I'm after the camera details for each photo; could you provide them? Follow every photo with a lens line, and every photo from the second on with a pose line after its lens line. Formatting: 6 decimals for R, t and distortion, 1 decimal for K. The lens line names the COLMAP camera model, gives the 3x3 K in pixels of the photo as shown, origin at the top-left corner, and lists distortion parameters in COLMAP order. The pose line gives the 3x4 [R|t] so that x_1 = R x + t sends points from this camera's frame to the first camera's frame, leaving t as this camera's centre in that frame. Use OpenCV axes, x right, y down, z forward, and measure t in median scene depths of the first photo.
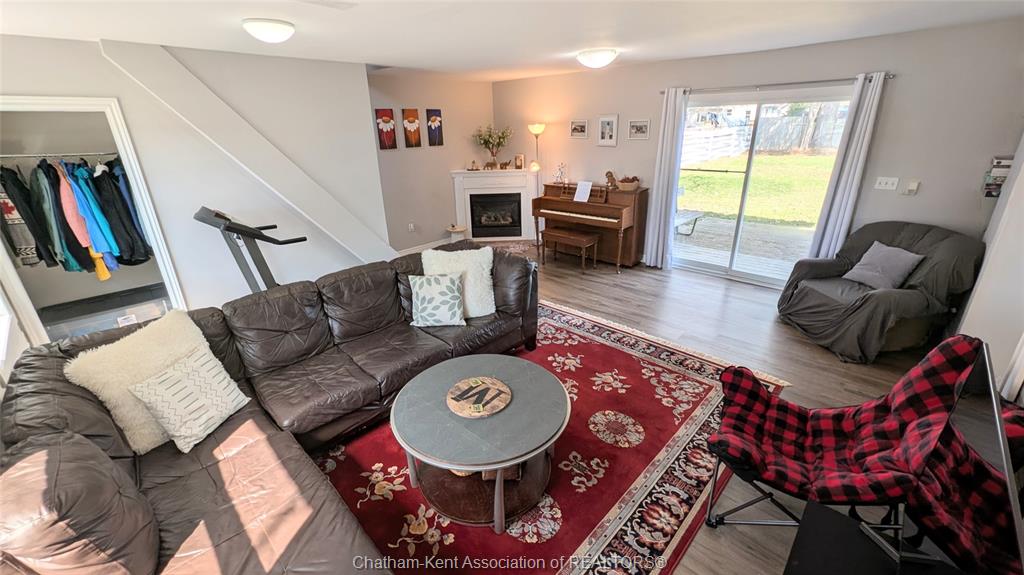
lens RADIAL K [[419.4, 0, 509.0], [0, 419.4, 280.9], [0, 0, 1]] dist [0.000651, -0.000112]
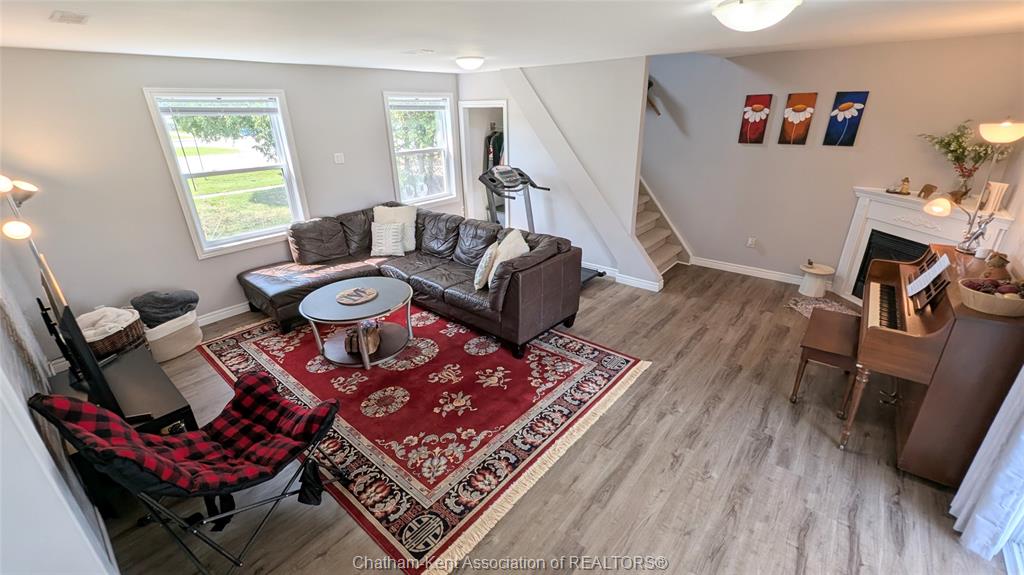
lens RADIAL K [[419.4, 0, 513.2], [0, 419.4, 284.1], [0, 0, 1]] dist [0.000651, -0.000112]
pose [[0.067210, 0.402848, -0.912796, 0.559603], [-0.336479, 0.870422, 0.359372, -0.213016], [0.939289, 0.282983, 0.194051, 0.476872]]
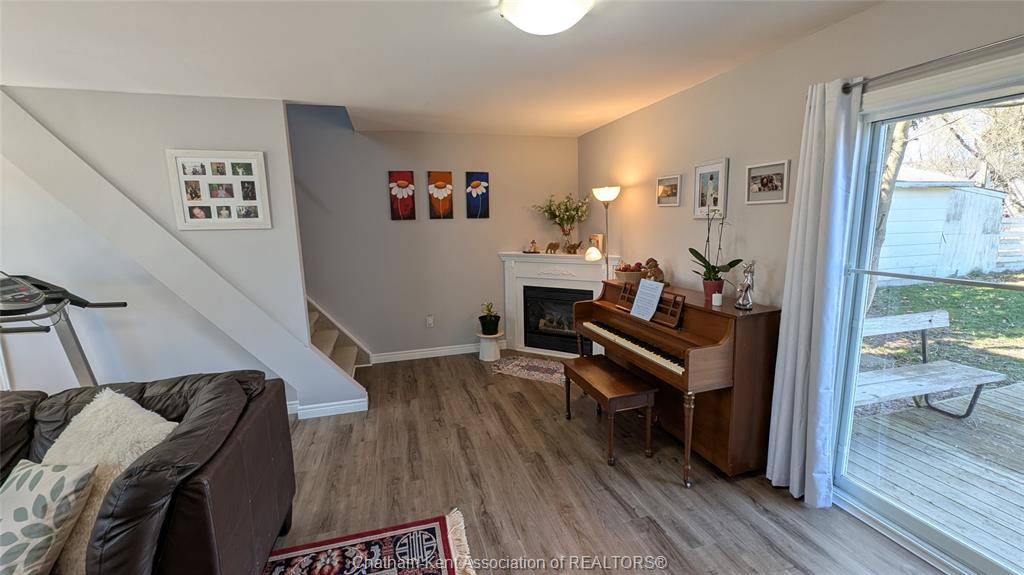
lens RADIAL K [[419.4, 0, 509.7], [0, 419.4, 284.6], [0, 0, 1]] dist [0.000651, -0.000112]
pose [[0.863275, 0.088002, -0.497003, 0.283403], [-0.179535, 0.973823, -0.139416, -0.124599], [0.471724, 0.209584, 0.856476, 0.452538]]
